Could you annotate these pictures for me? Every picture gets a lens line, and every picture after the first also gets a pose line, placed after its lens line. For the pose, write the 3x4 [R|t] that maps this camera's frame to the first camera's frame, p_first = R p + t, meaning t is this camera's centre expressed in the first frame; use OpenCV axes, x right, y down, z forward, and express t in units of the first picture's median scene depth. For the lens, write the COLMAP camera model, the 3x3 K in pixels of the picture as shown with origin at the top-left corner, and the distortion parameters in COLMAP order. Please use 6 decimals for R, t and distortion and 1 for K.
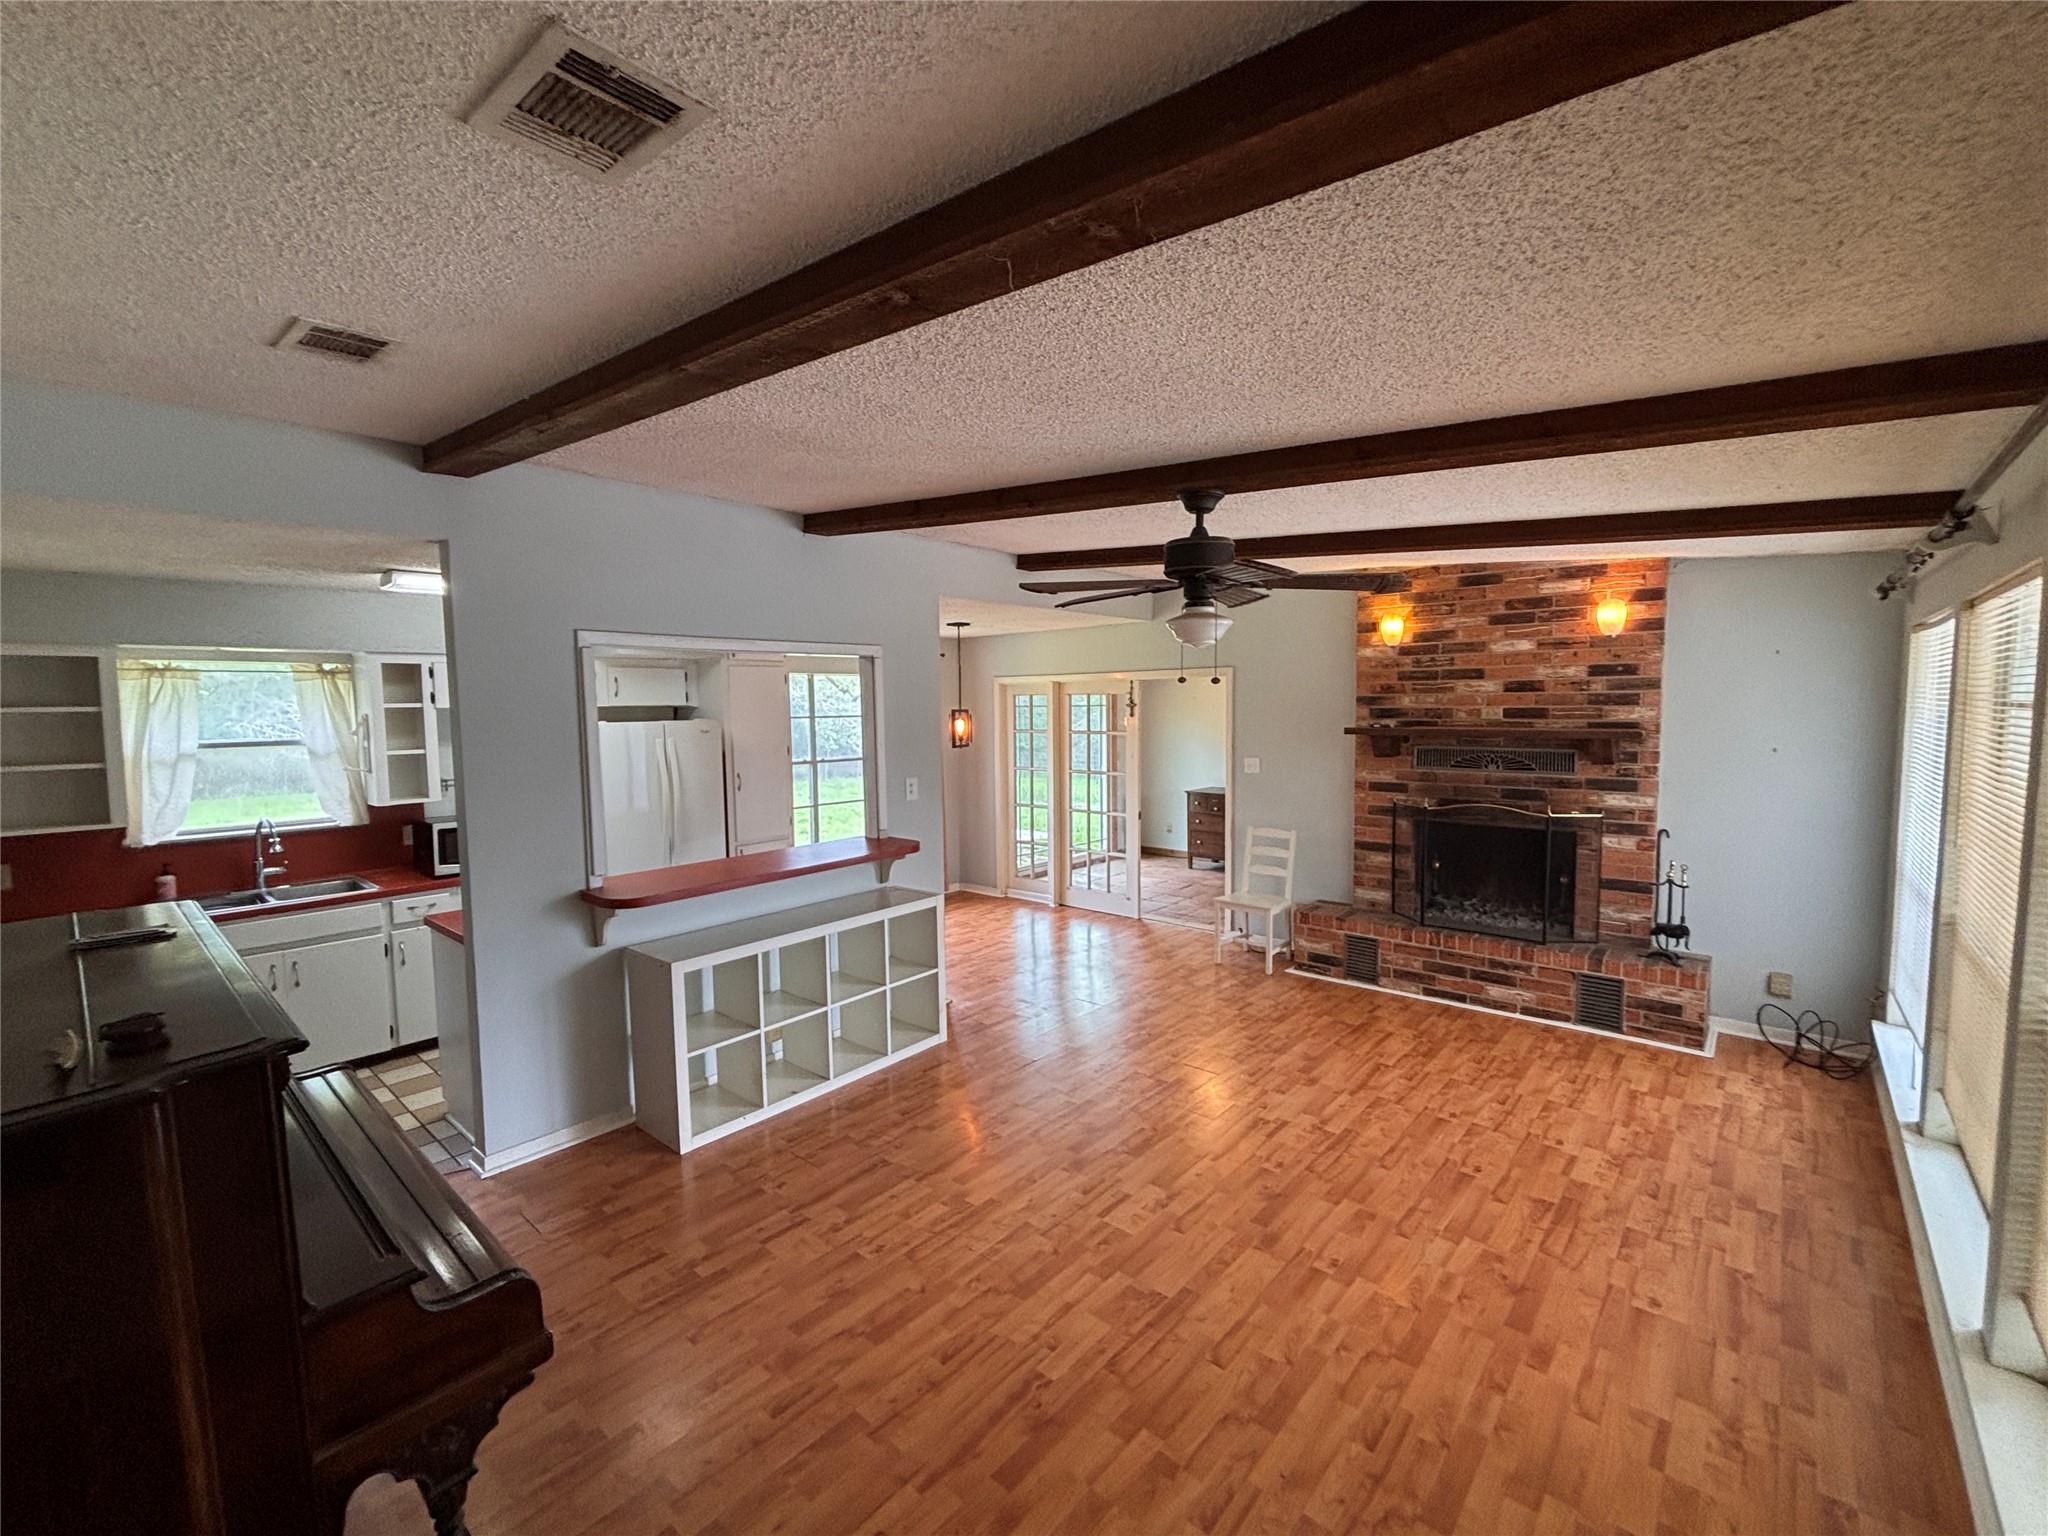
lens RADIAL K [[854.8, 0, 1018.8], [0, 854.8, 766.8], [0, 0, 1]] dist [0.000038, -0.000160]
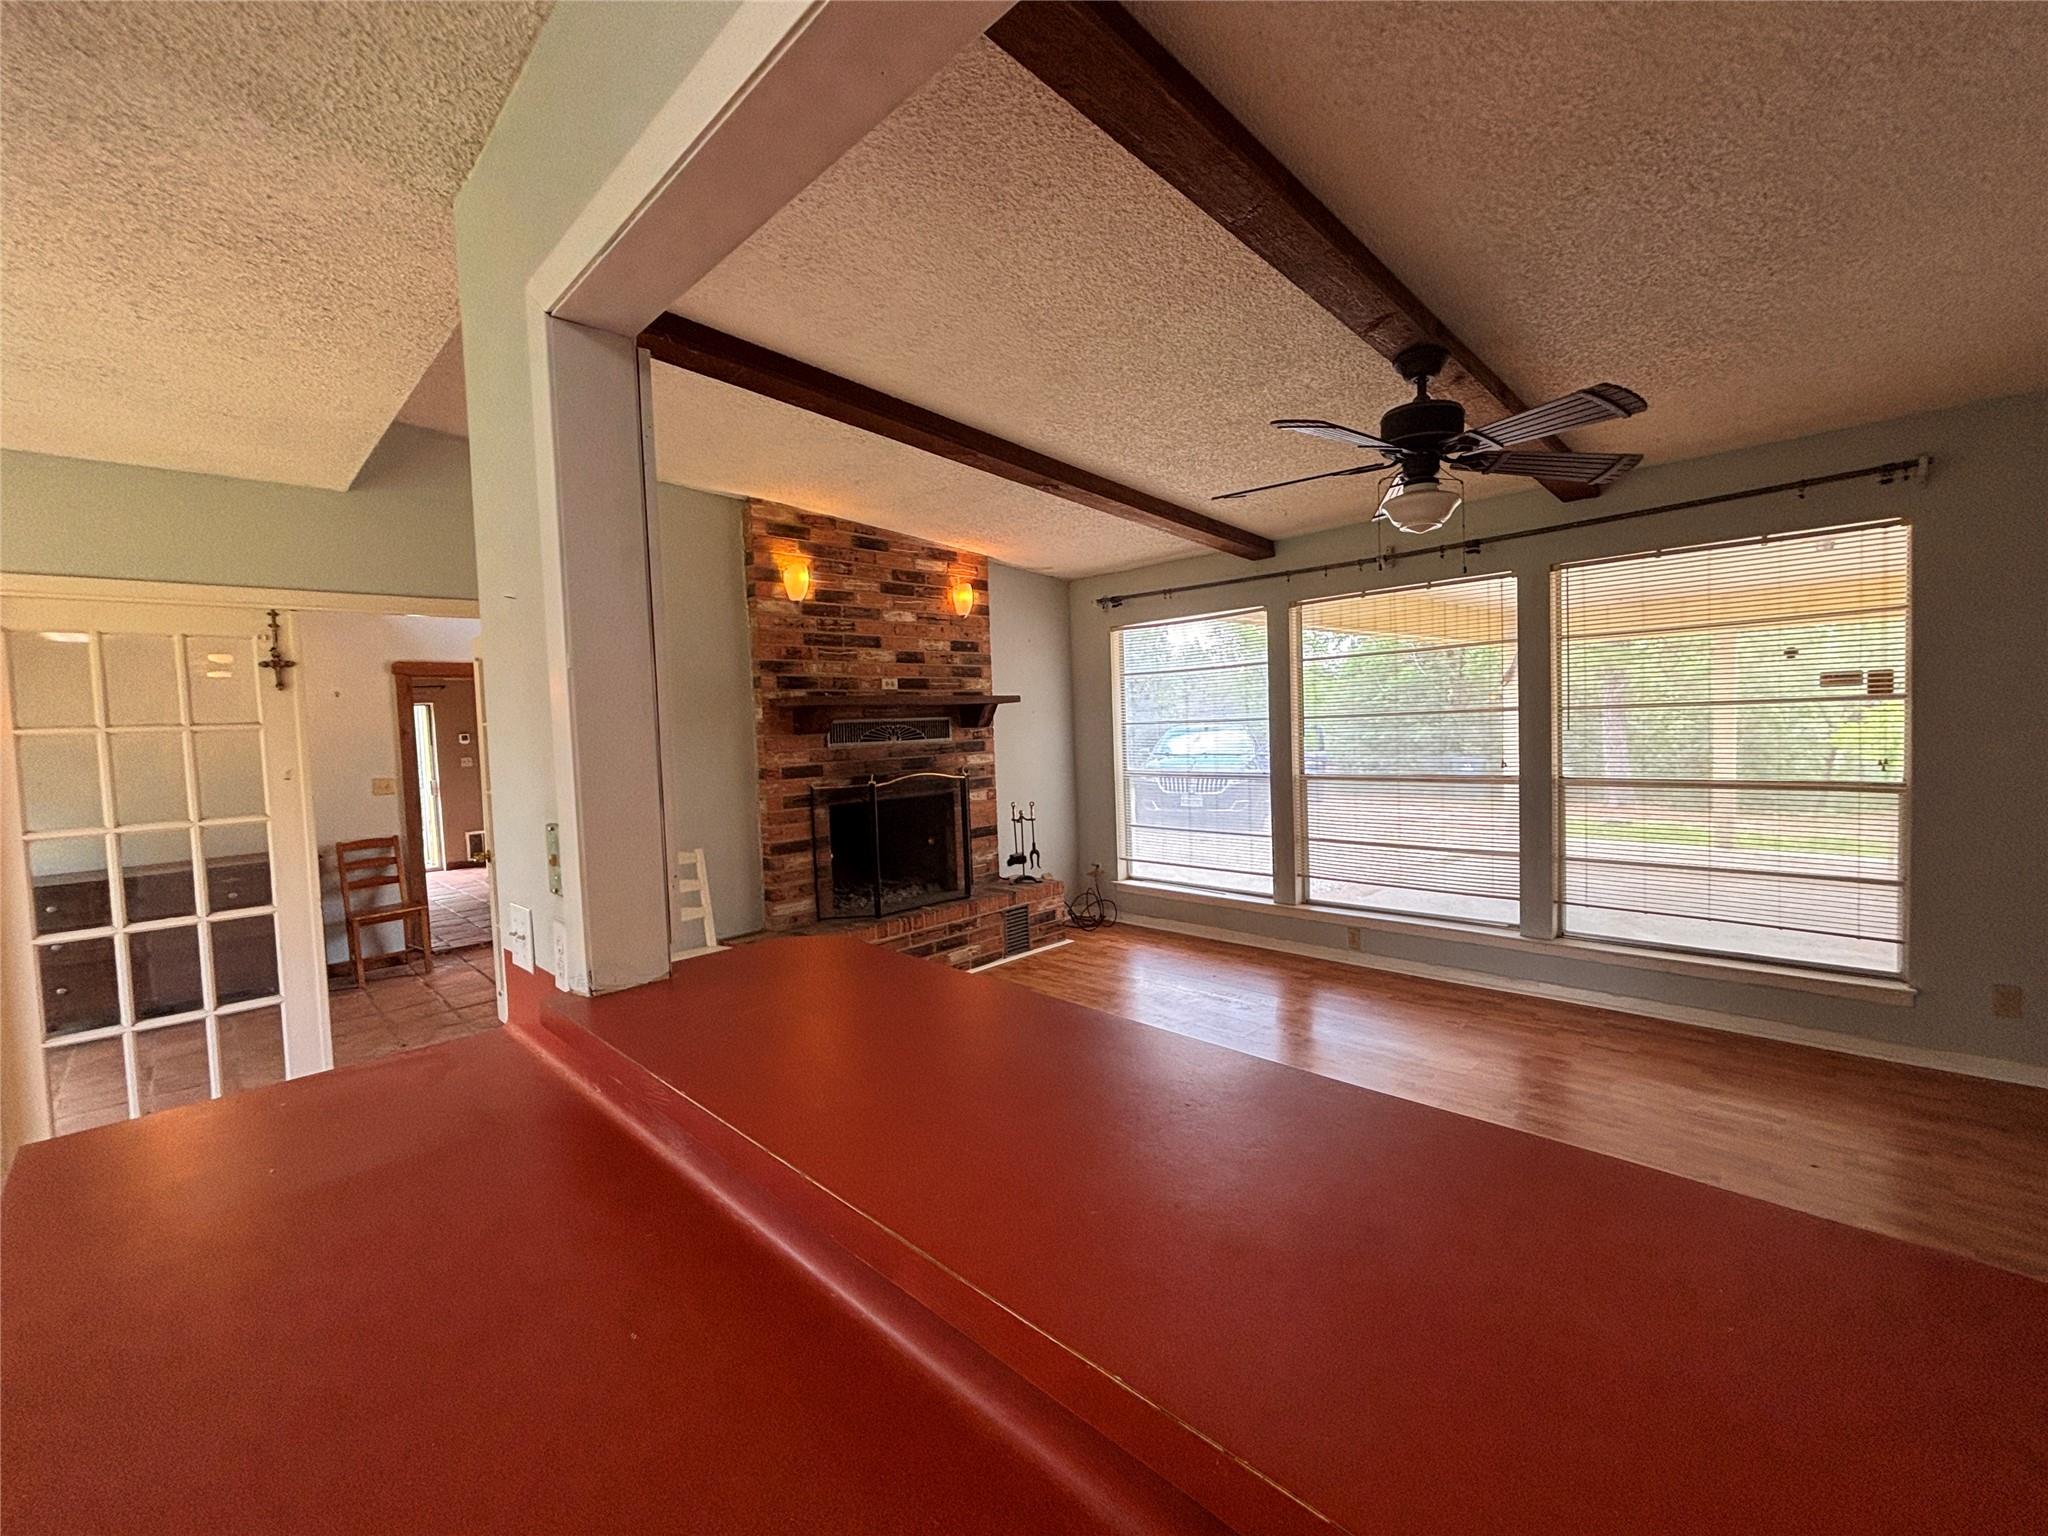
lens RADIAL K [[854.8, 0, 1018.8], [0, 854.8, 766.8], [0, 0, 1]] dist [0.000038, -0.000160]
pose [[0.061381, -0.047615, 0.996978, -0.415583], [0.102820, 0.993849, 0.041135, 0.006829], [-0.992804, 0.099984, 0.065899, 0.801126]]
